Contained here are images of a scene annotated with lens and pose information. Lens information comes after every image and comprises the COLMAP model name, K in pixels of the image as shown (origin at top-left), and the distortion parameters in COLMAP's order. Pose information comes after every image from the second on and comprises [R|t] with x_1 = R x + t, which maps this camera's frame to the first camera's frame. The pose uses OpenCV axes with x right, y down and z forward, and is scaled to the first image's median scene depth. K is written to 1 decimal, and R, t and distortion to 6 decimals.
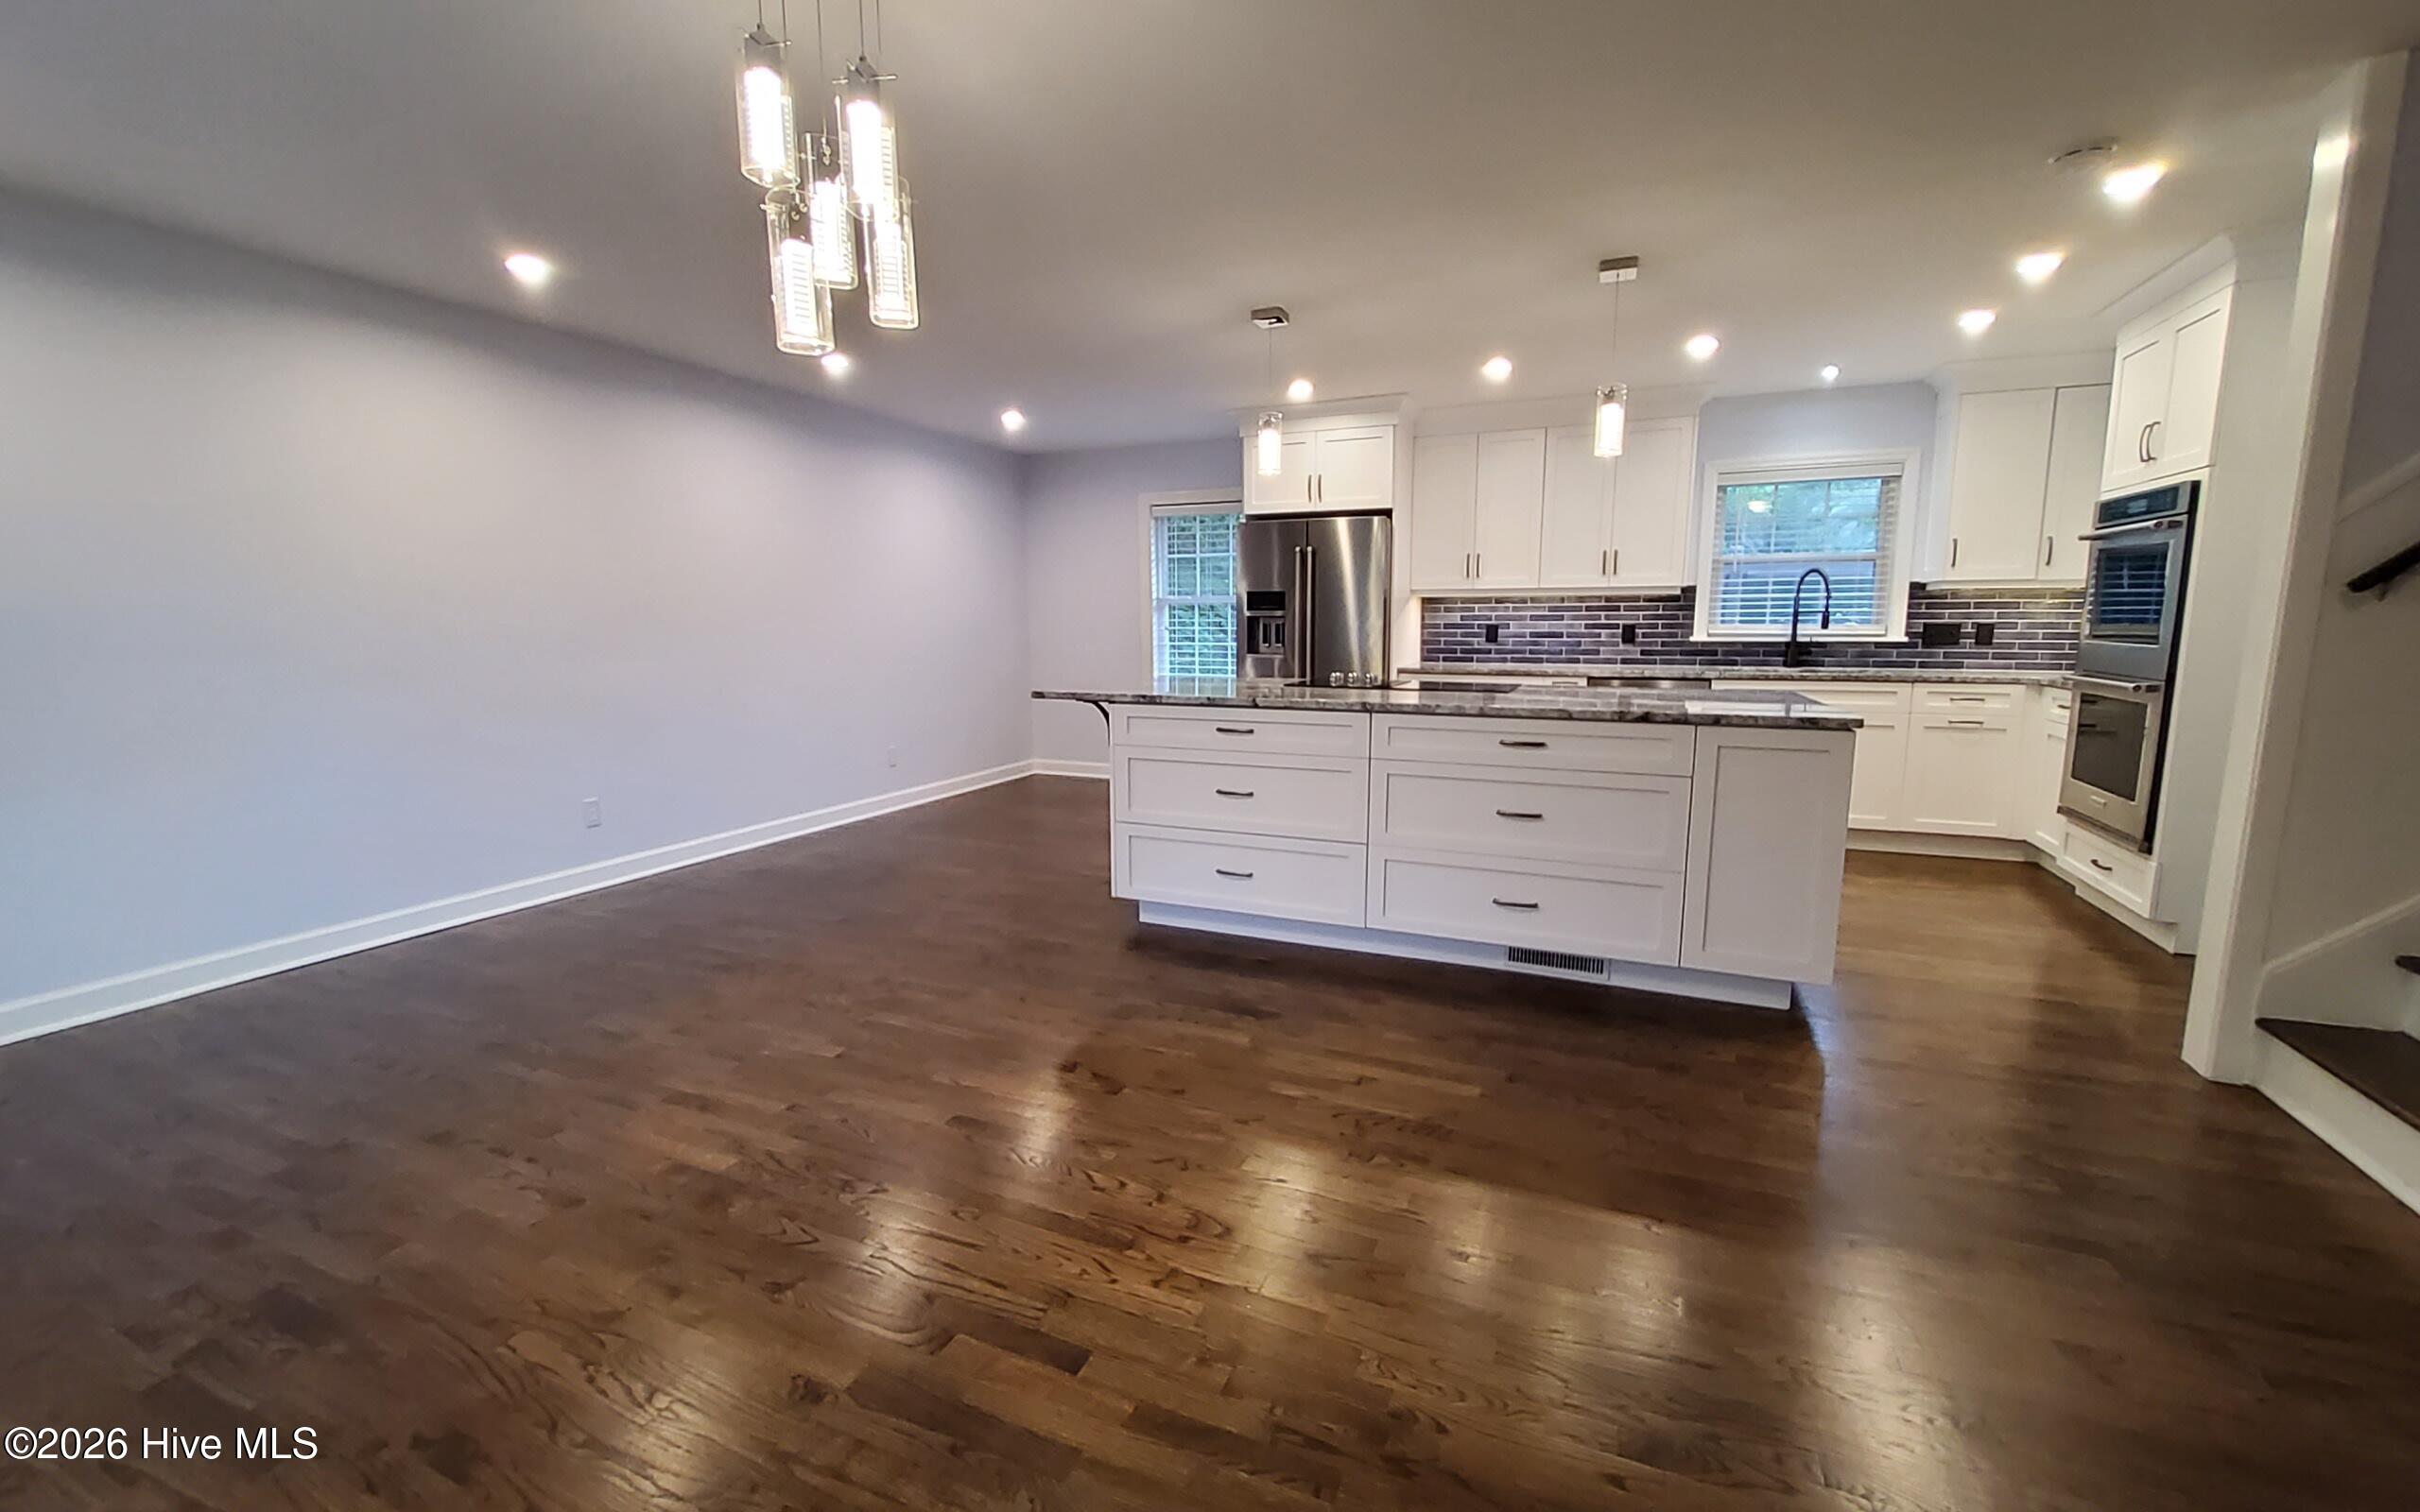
lens RADIAL K [[946.0, 0, 1223.6], [0, 946.0, 756.6], [0, 0, 1]] dist [-0.010223, 0.000020]
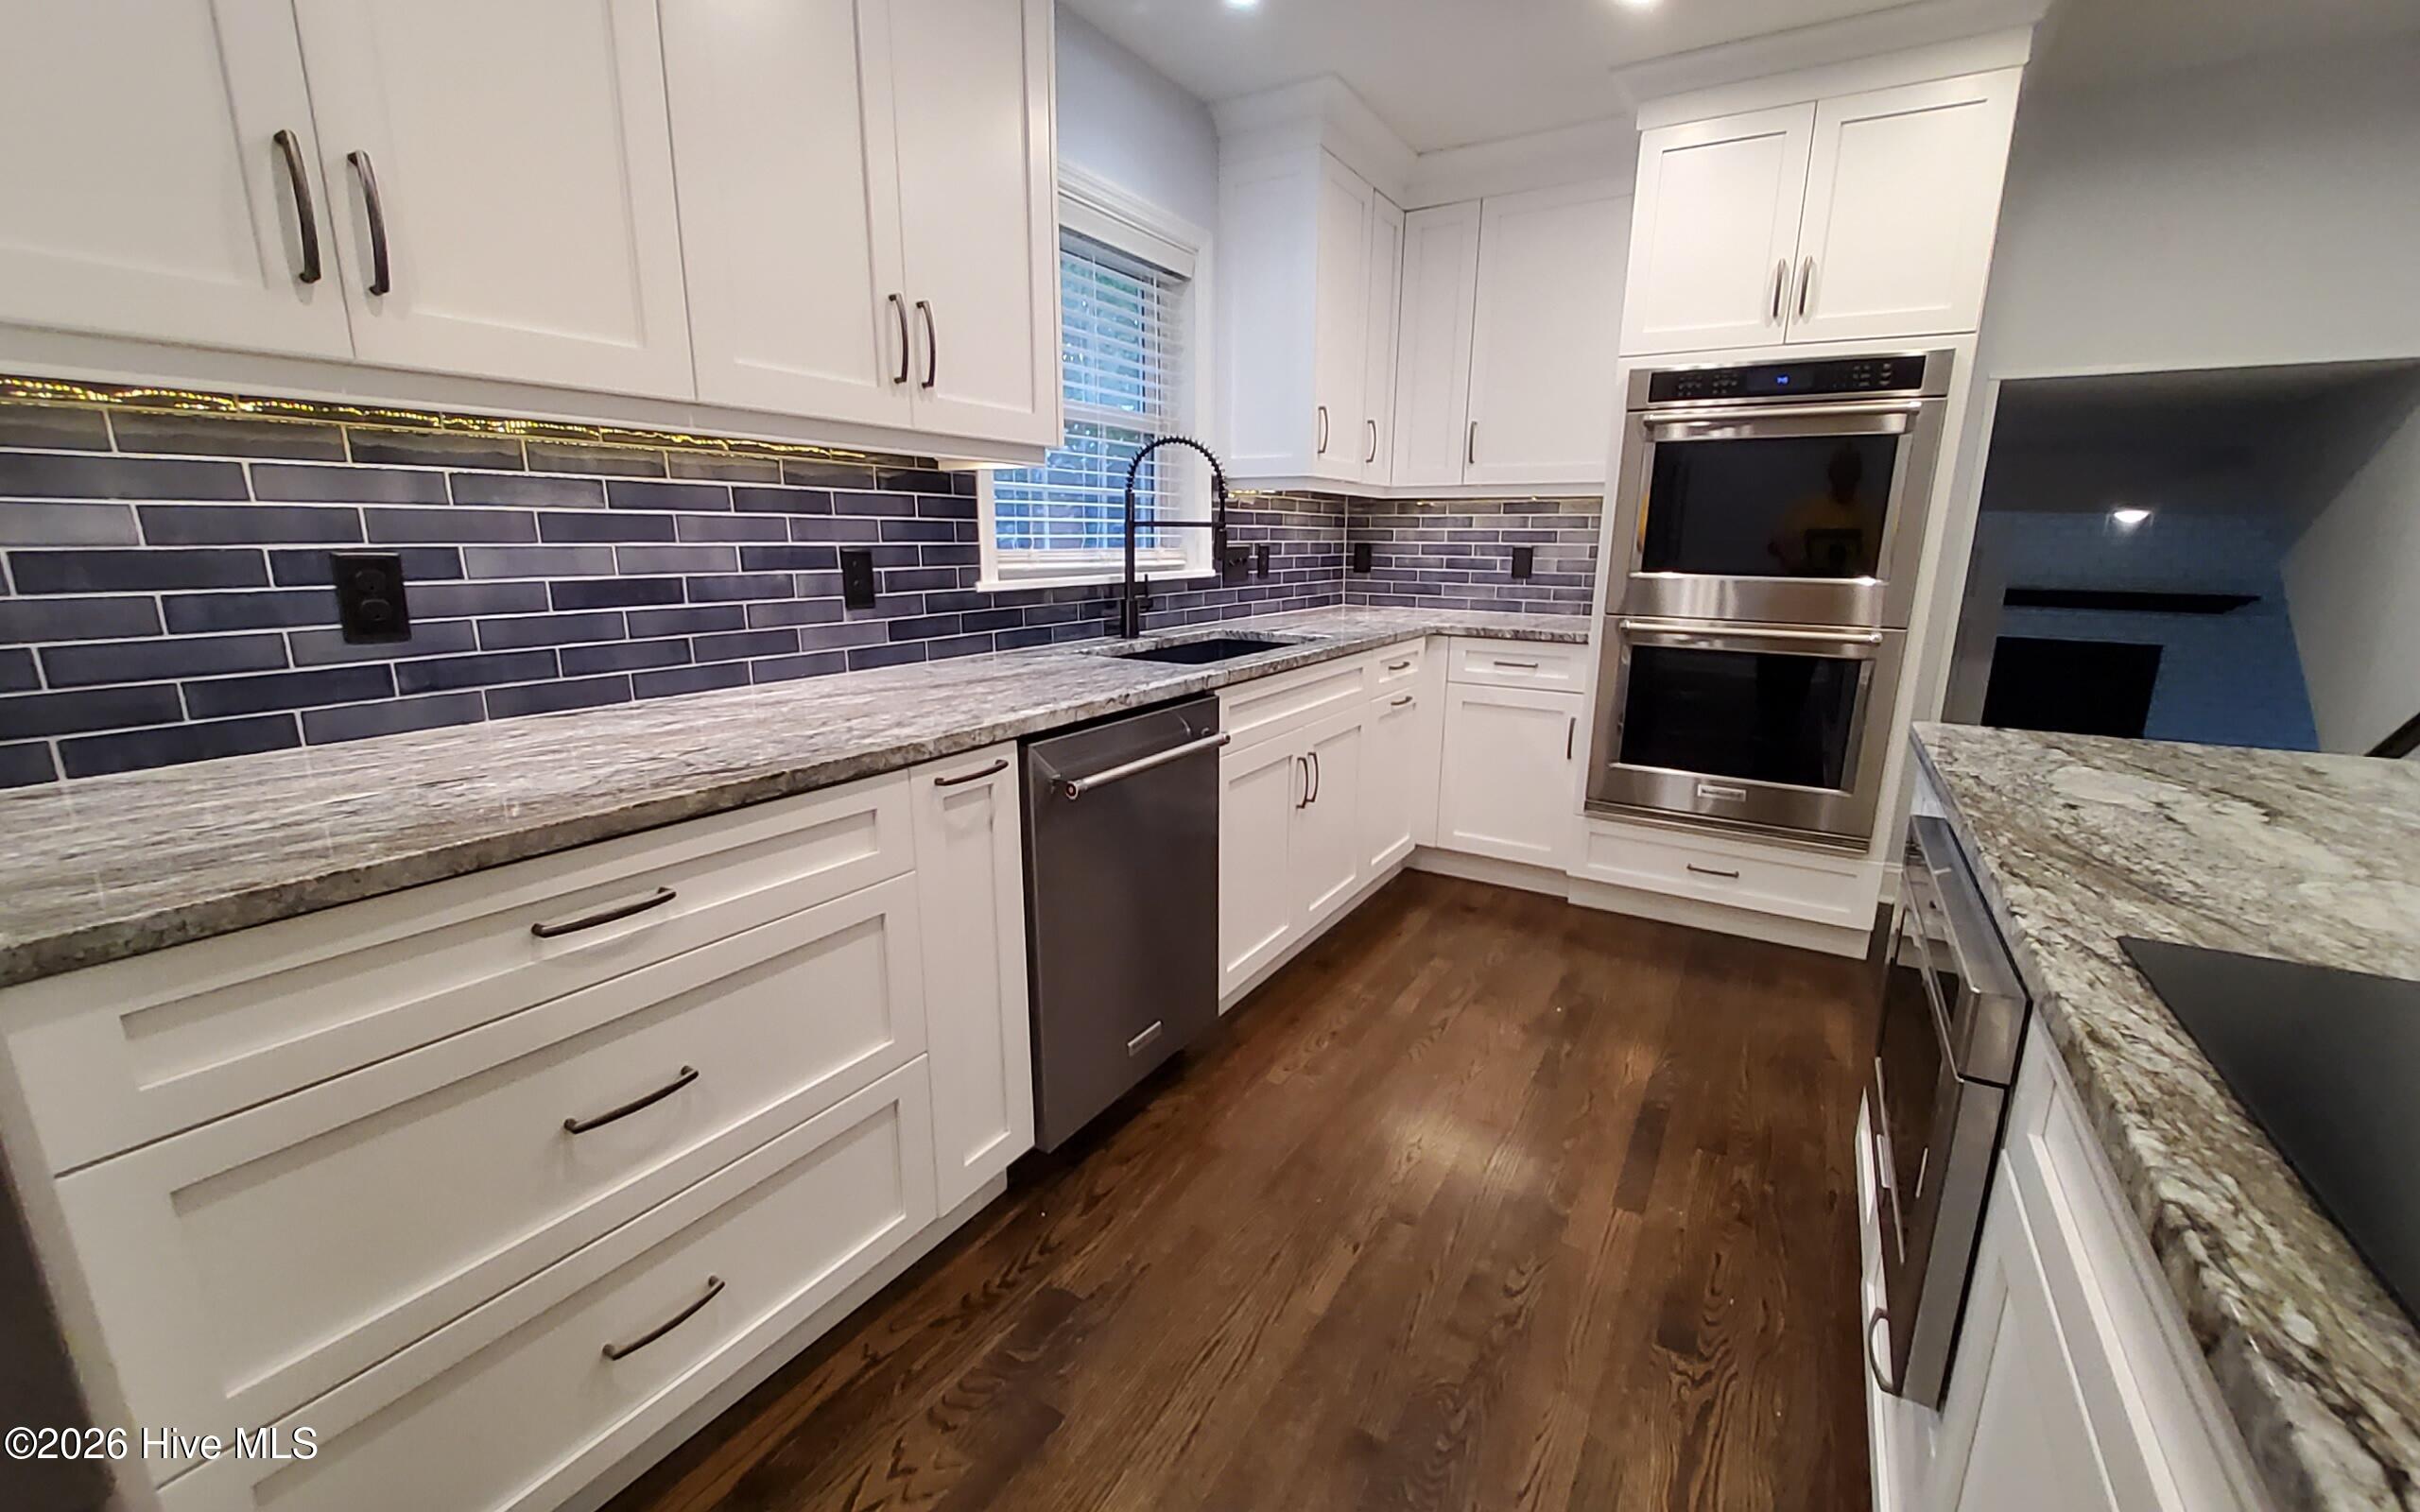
lens RADIAL K [[946.0, 0, 1223.6], [0, 946.0, 756.6], [0, 0, 1]] dist [-0.010223, 0.000020]
pose [[0.141456, -0.216029, 0.966086, 0.101774], [0.138848, 0.970582, 0.196704, -0.116871], [-0.980159, 0.106314, 0.167290, 0.822073]]
